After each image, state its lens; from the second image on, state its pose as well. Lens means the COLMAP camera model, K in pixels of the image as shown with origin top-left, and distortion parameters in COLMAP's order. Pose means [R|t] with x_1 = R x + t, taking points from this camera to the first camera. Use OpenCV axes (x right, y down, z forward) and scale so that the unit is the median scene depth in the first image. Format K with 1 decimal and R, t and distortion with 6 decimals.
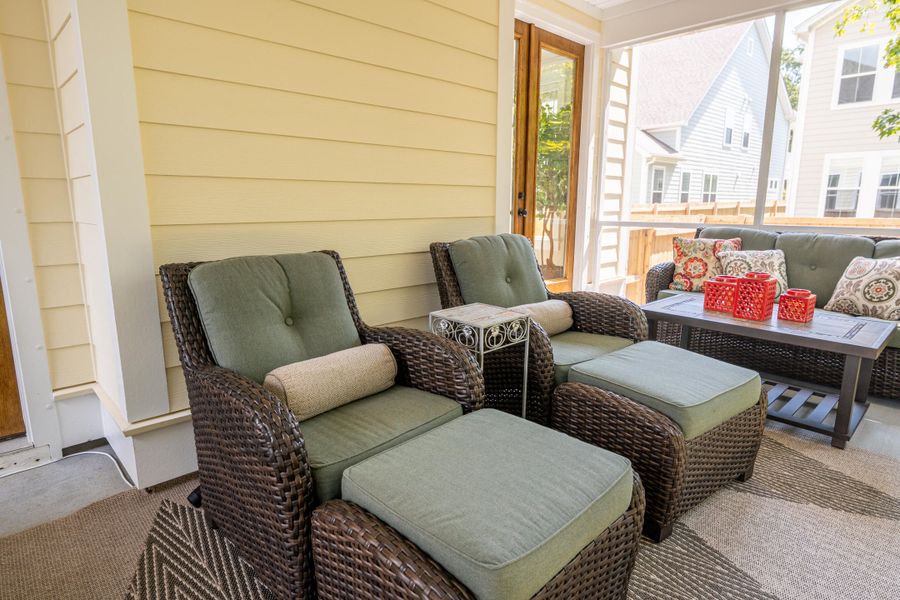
lens RADIAL K [[506.1, 0, 449.0], [0, 506.1, 298.4], [0, 0, 1]] dist [-0.007141, 0.001260]
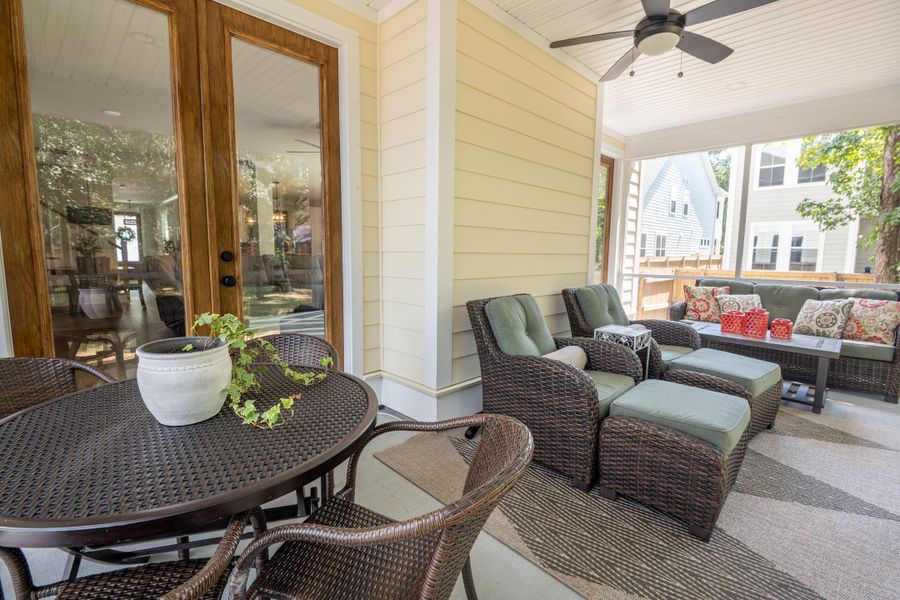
lens RADIAL K [[406.2, 0, 449.9], [0, 406.2, 298.5], [0, 0, 1]] dist [-0.007227, -0.002785]
pose [[0.999870, 0.008580, 0.013655, -0.297807], [-0.007535, 0.997165, -0.074867, 0.016278], [-0.014259, 0.074754, 0.997100, -0.220162]]
